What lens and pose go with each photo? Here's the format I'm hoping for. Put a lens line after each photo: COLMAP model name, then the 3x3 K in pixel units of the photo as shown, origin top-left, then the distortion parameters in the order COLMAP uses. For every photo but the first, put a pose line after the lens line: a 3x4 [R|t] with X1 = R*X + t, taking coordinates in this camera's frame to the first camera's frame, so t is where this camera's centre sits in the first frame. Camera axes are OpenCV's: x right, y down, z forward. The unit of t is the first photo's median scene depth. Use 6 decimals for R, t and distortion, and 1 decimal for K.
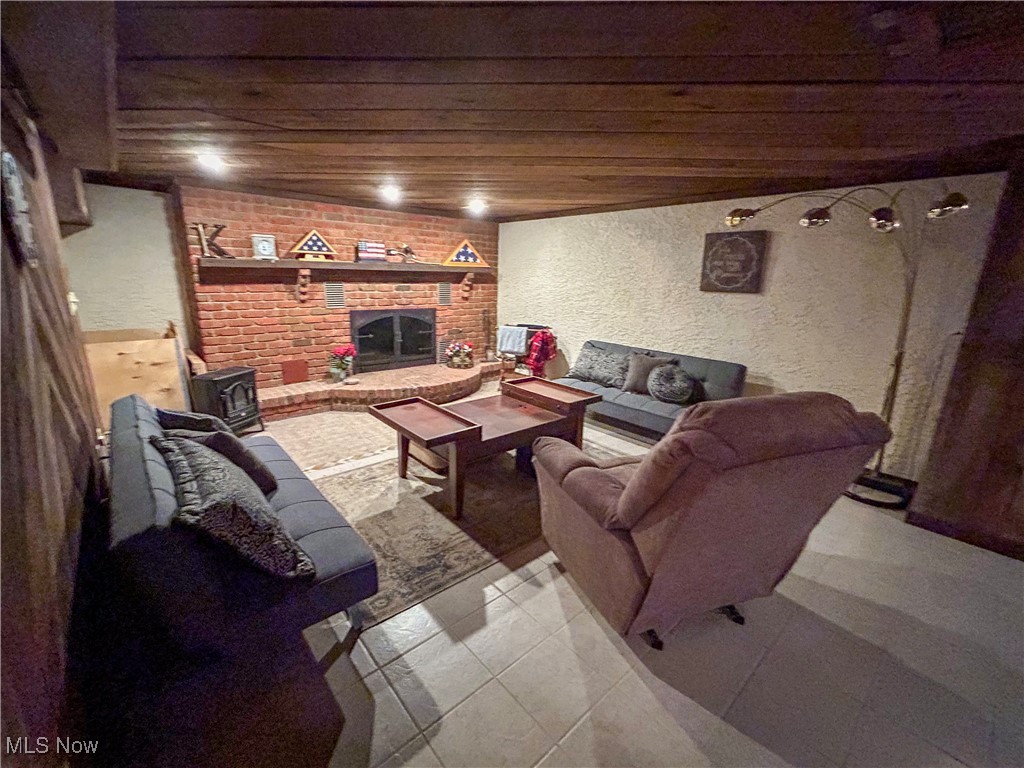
lens RADIAL K [[416.6, 0, 511.2], [0, 416.6, 379.5], [0, 0, 1]] dist [-0.000476, 0.001160]
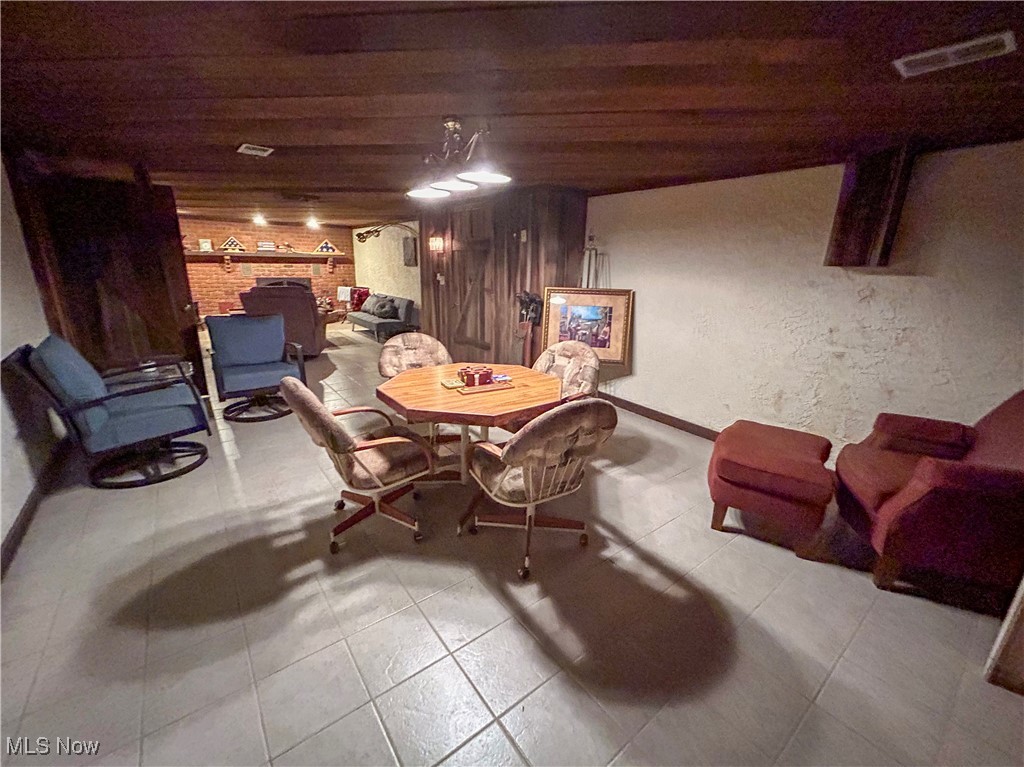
lens RADIAL K [[416.6, 0, 516.4], [0, 416.6, 381.5], [0, 0, 1]] dist [-0.000476, 0.001160]
pose [[0.999119, 0.012807, -0.039953, 0.926826], [-0.011337, 0.999259, 0.036795, 0.238322], [0.040395, -0.036309, 0.998524, -0.925672]]
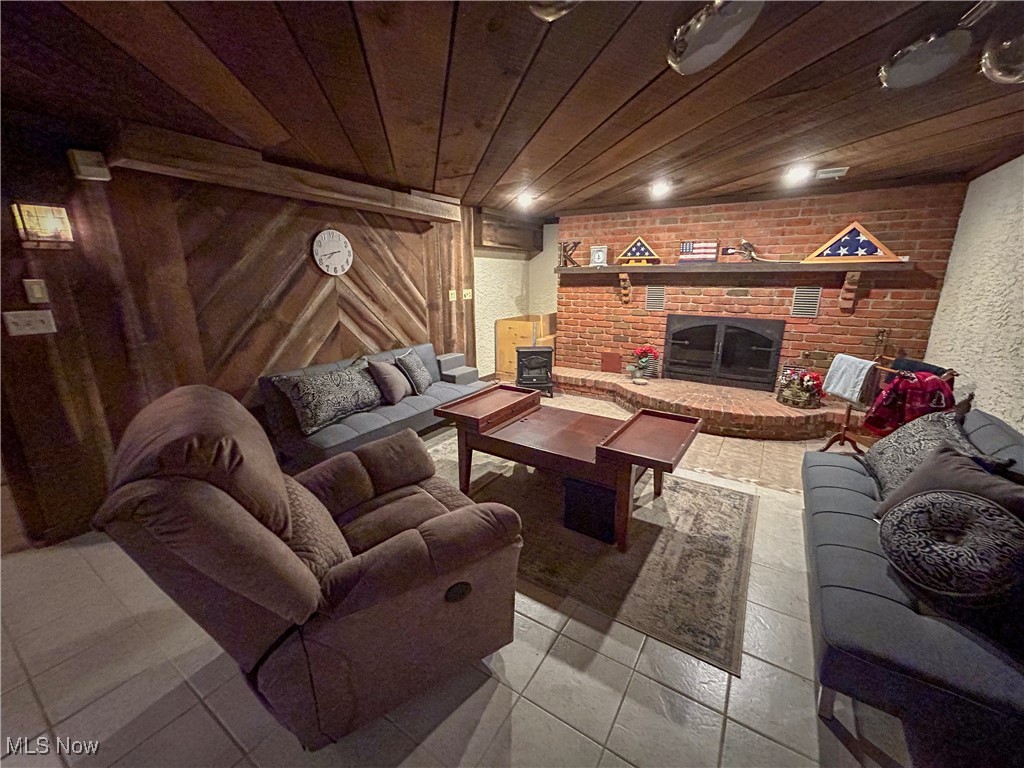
lens RADIAL K [[416.6, 0, 511.5], [0, 416.6, 383.6], [0, 0, 1]] dist [-0.000476, 0.001160]
pose [[0.288467, 0.223686, -0.930995, 0.475847], [-0.222363, 0.961395, 0.162091, -0.085721], [0.931312, 0.160261, 0.327070, 0.361891]]
